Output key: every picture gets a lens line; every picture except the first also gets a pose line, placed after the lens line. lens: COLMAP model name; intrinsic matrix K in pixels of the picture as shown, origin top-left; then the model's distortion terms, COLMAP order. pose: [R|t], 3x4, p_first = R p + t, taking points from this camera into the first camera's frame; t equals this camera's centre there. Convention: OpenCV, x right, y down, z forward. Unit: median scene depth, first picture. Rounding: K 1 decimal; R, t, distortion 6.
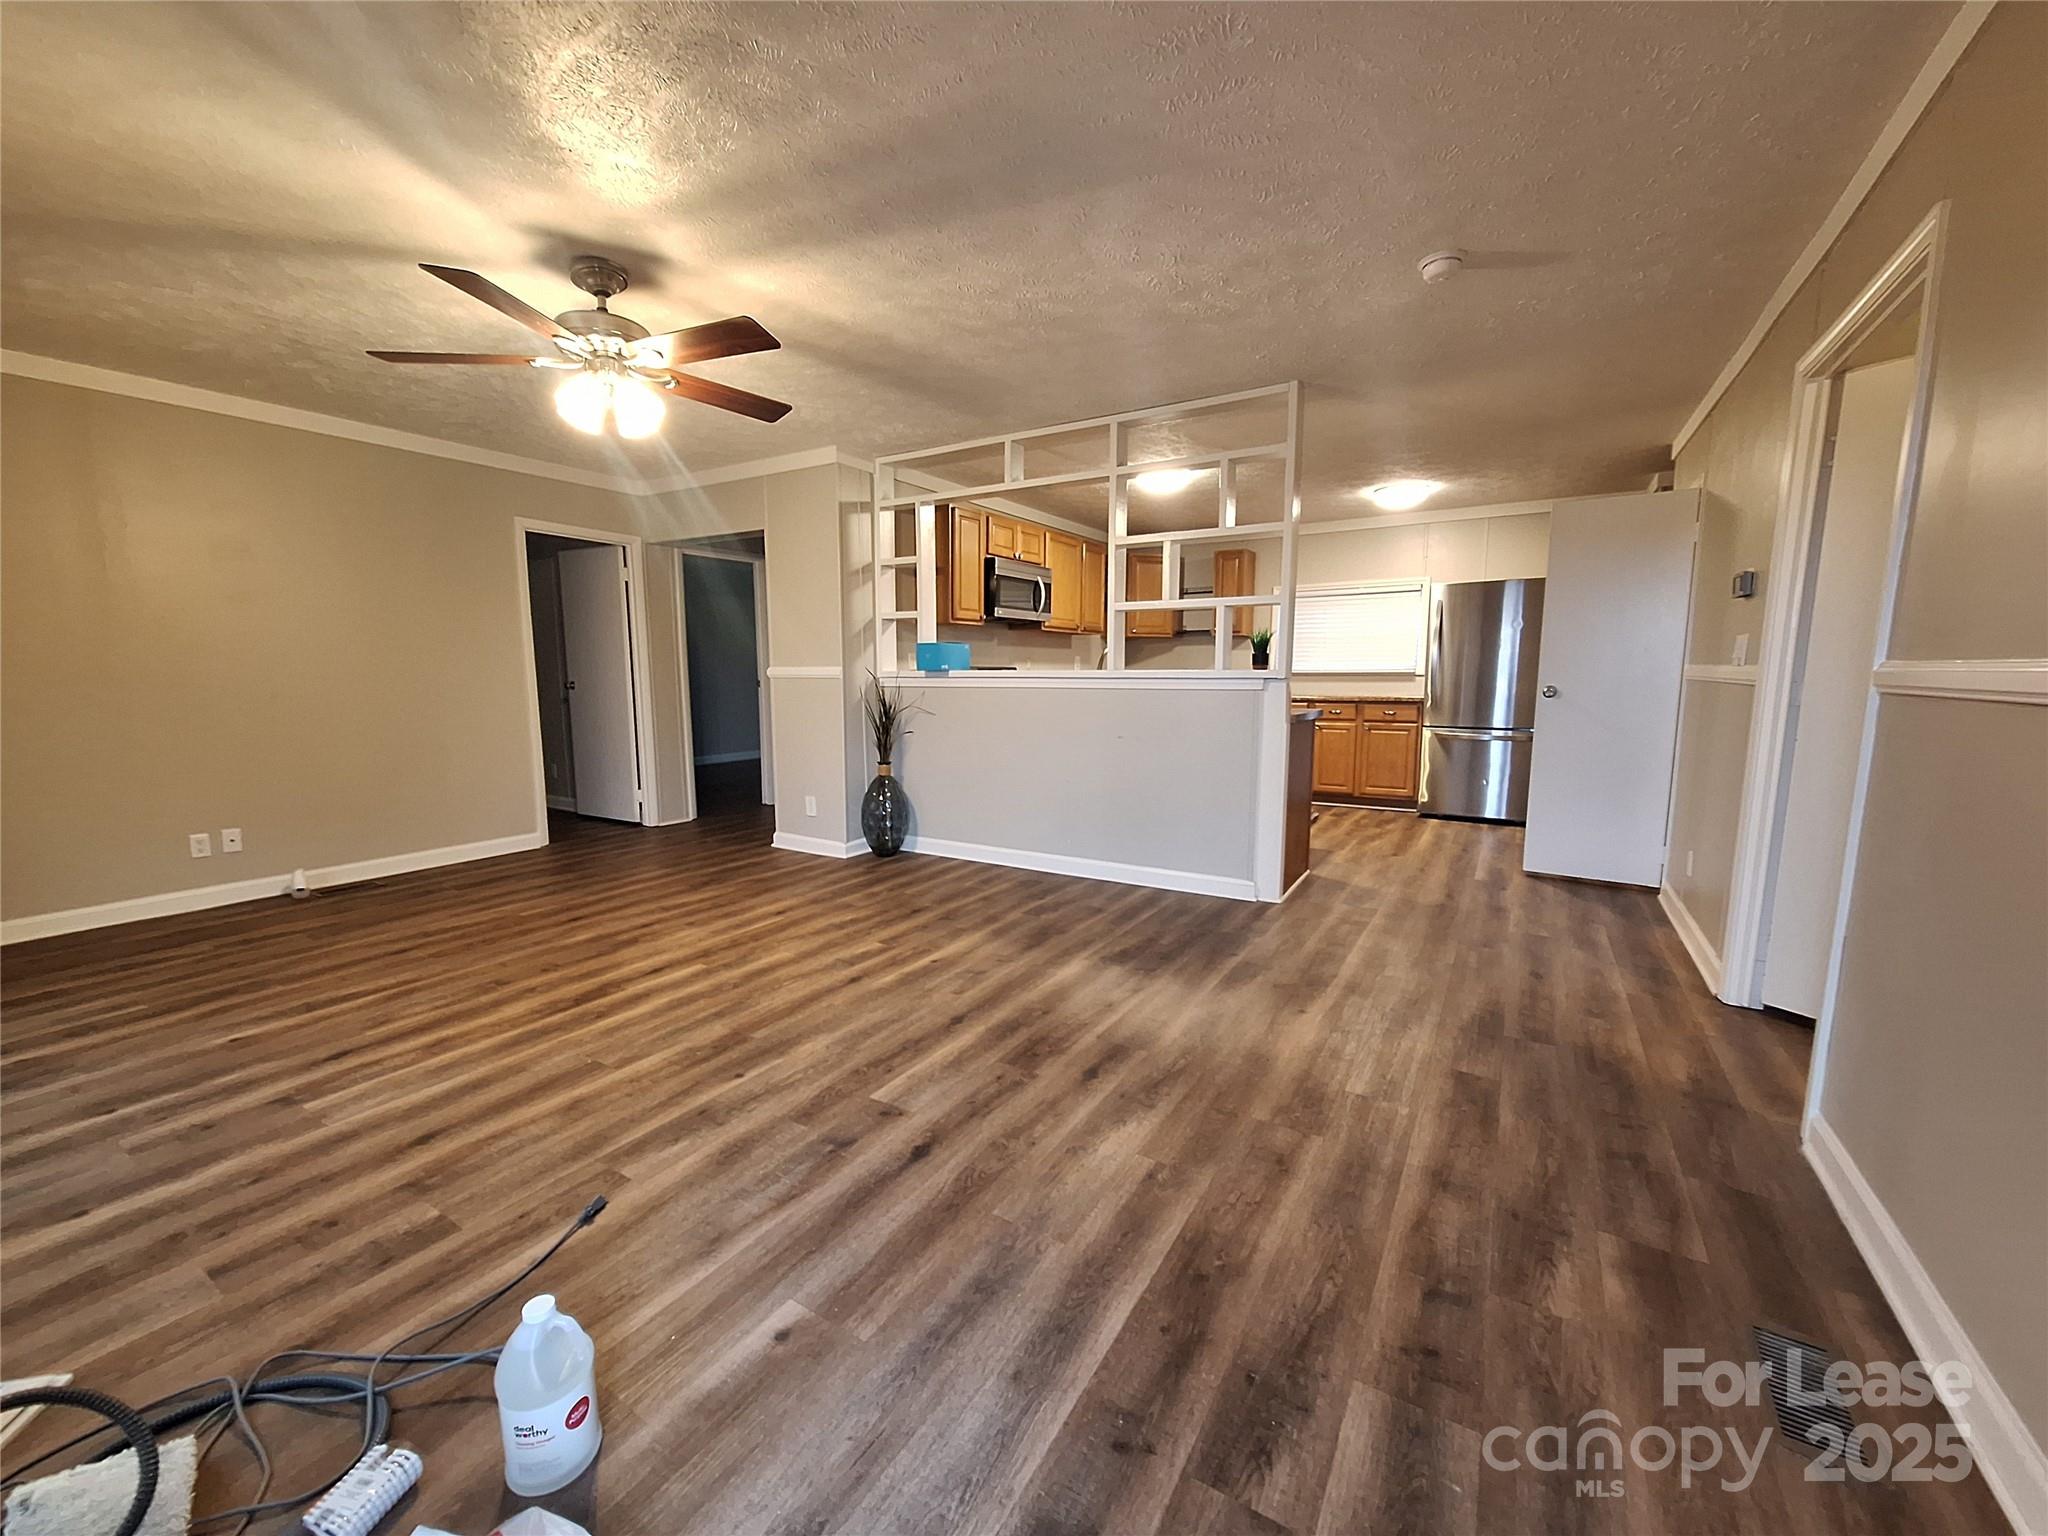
lens RADIAL K [[800.5, 0, 1036.7], [0, 800.5, 775.3], [0, 0, 1]] dist [0.000797, 0.000119]
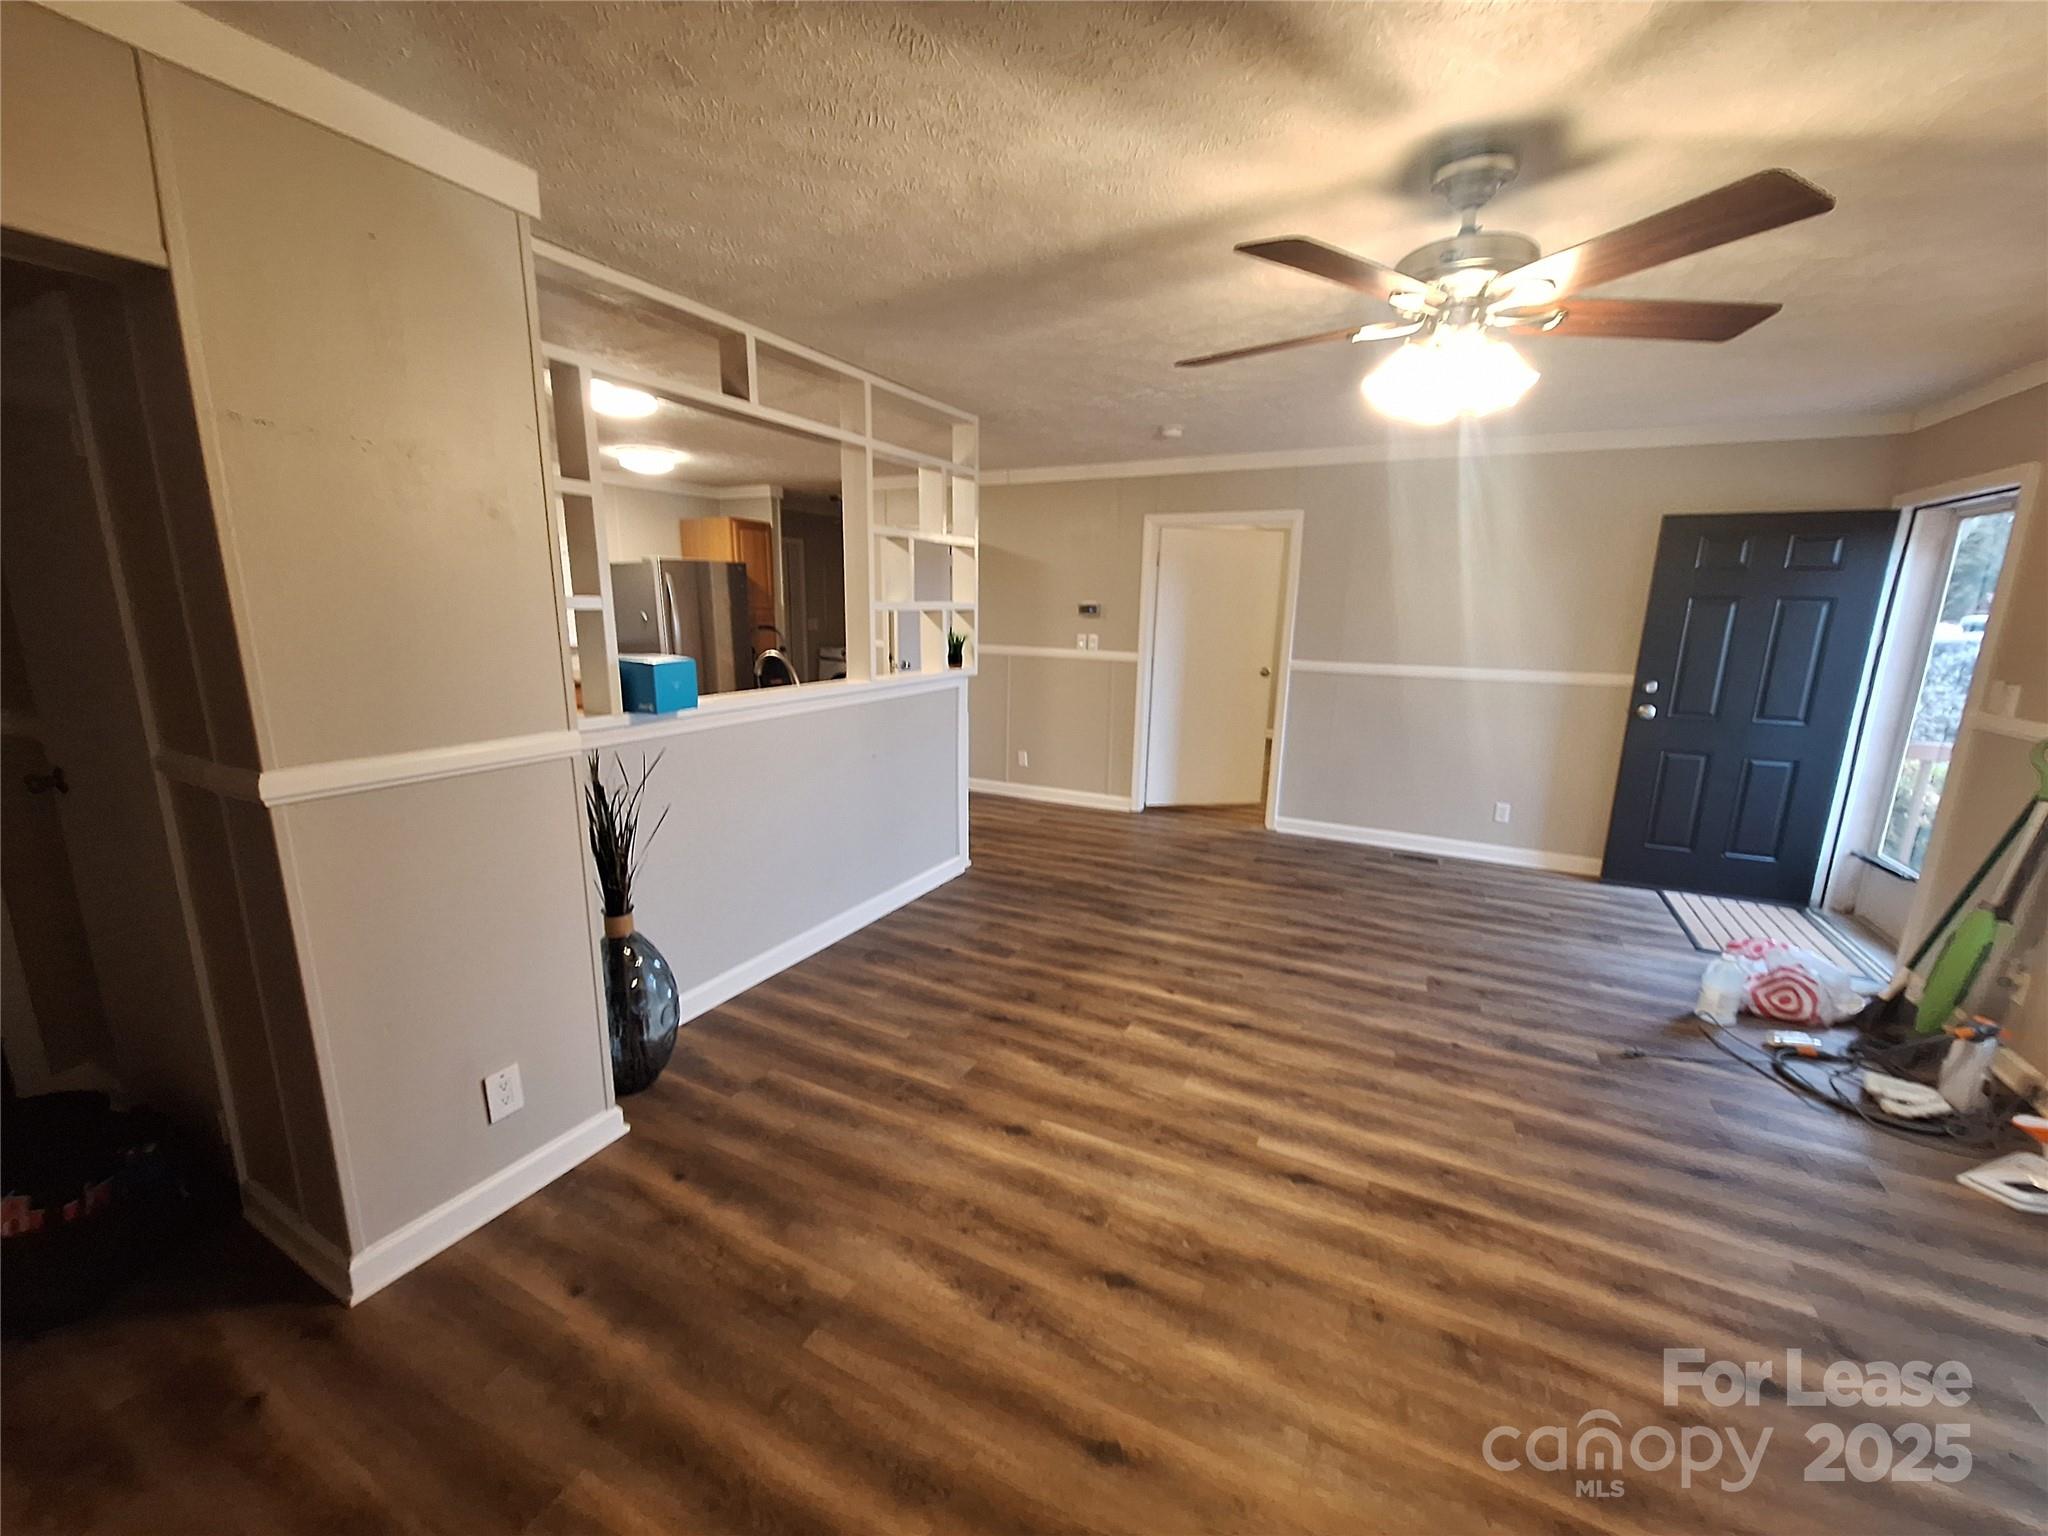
lens RADIAL K [[800.5, 0, 1036.7], [0, 800.5, 775.3], [0, 0, 1]] dist [0.000797, 0.000119]
pose [[-0.076332, -0.209912, 0.974736, -1.076048], [0.110037, 0.969843, 0.217475, -0.276434], [-0.990992, 0.123858, -0.050932, 1.233115]]
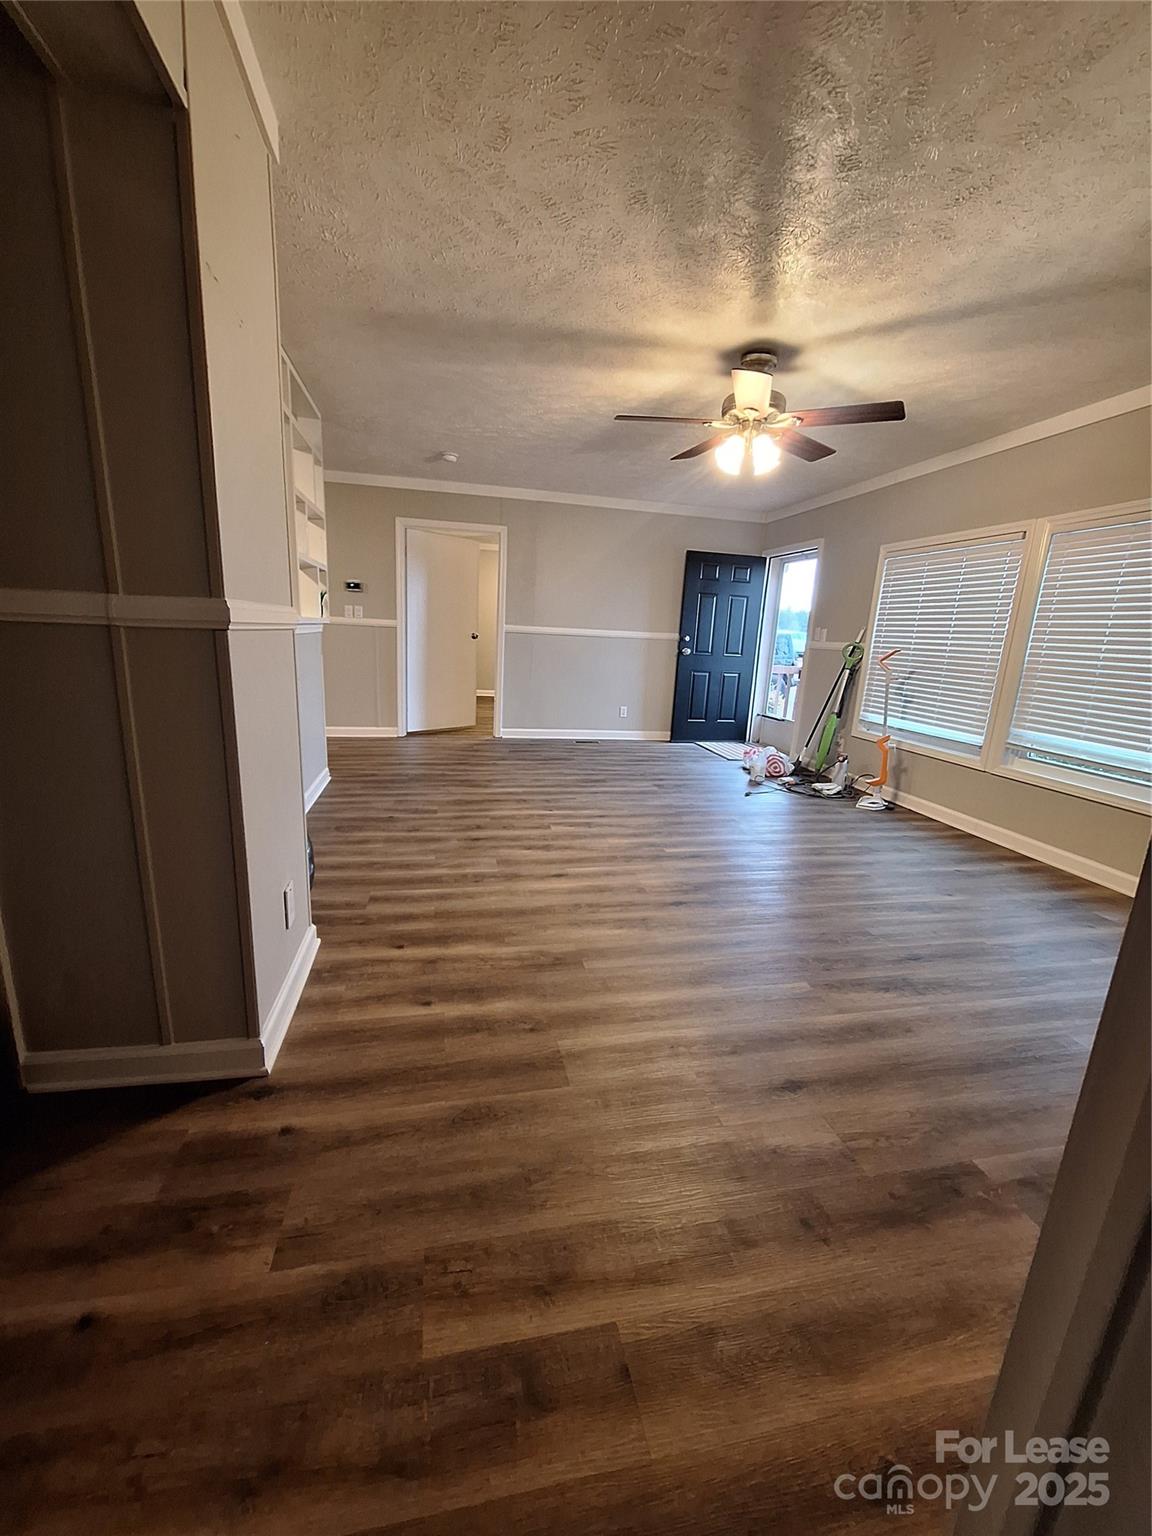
lens RADIAL K [[600.3, 0, 570.9], [0, 600.3, 768.7], [0, 0, 1]] dist [0.000797, 0.000119]
pose [[-0.678538, -0.195581, 0.708050, -1.044625], [0.045116, 0.950987, 0.305922, -0.228504], [-0.733179, 0.239524, -0.636457, 1.798377]]
